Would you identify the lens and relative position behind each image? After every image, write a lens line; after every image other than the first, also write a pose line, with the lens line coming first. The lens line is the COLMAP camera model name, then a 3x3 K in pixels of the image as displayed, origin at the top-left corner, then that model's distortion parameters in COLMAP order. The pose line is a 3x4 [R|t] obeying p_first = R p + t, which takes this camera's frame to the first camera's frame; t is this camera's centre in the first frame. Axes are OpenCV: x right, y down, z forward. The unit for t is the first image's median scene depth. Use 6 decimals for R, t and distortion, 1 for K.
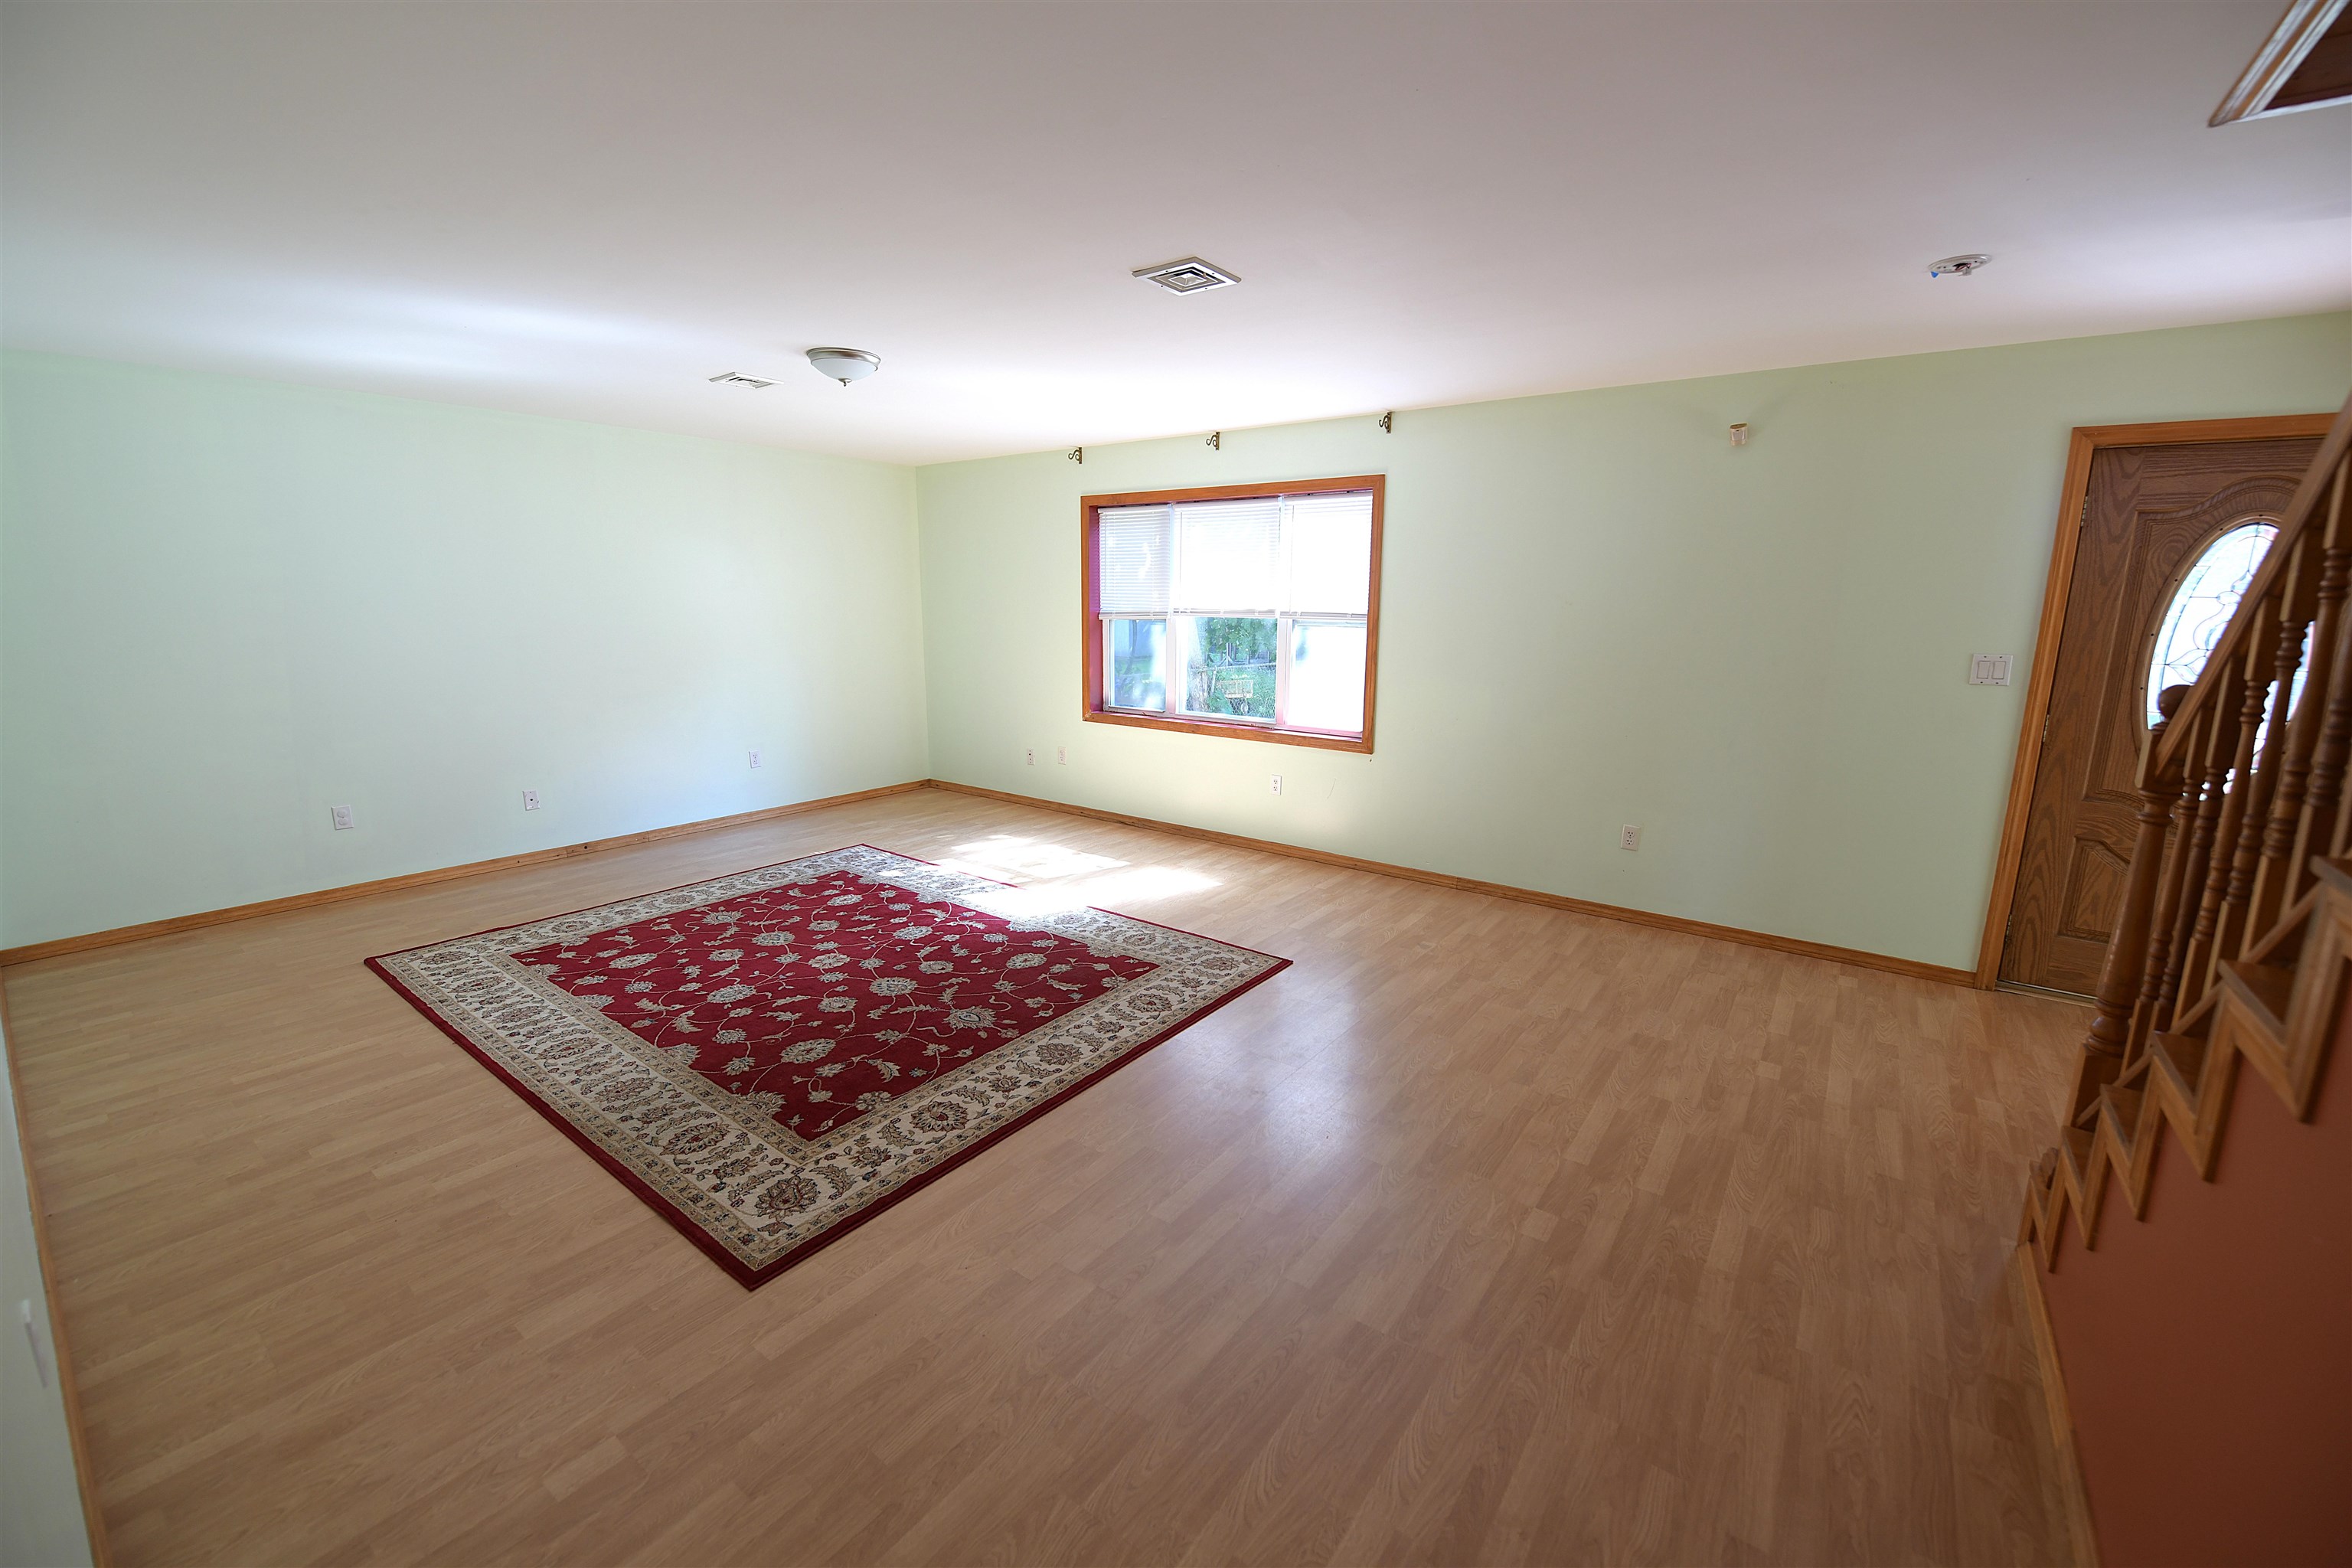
lens RADIAL K [[954.7, 0, 1174.9], [0, 954.7, 772.1], [0, 0, 1]] dist [-0.019587, -0.000672]
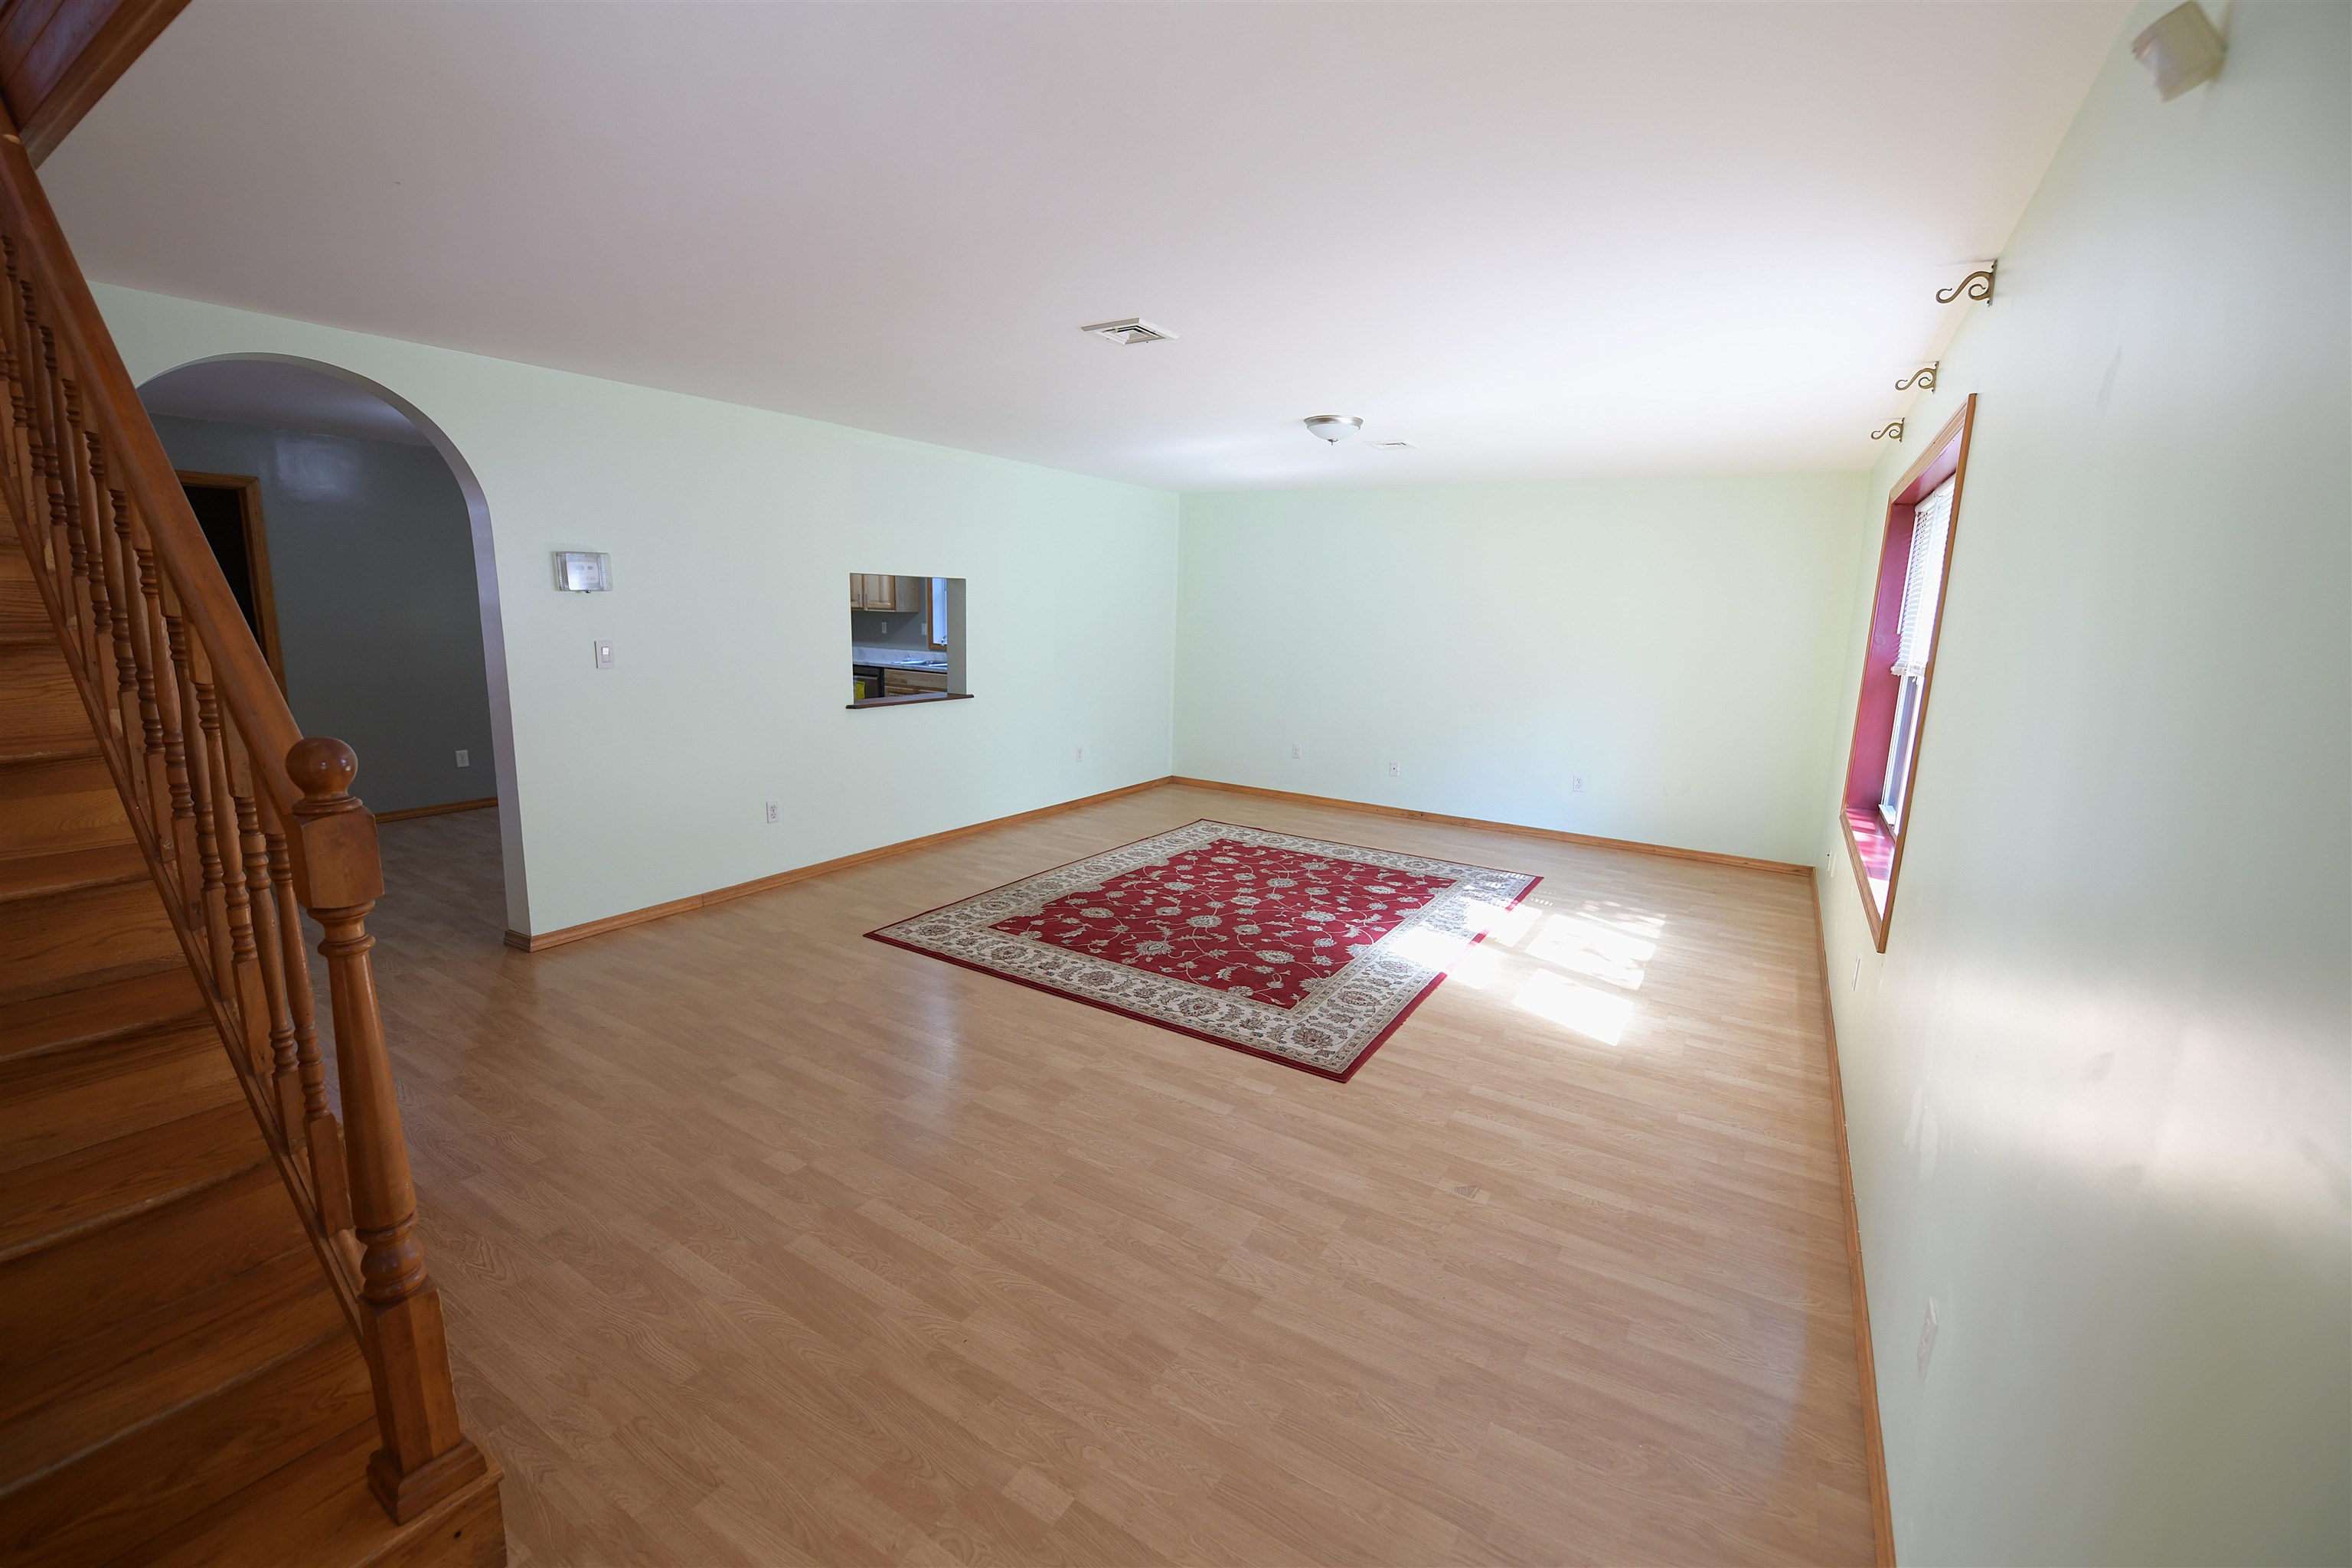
lens RADIAL K [[954.7, 0, 1182.8], [0, 954.7, 783.5], [0, 0, 1]] dist [-0.019587, -0.000672]
pose [[0.074791, 0.181194, -0.980599, 0.901356], [-0.212248, 0.963714, 0.161886, -0.150233], [0.974350, 0.196022, 0.110535, 0.778200]]
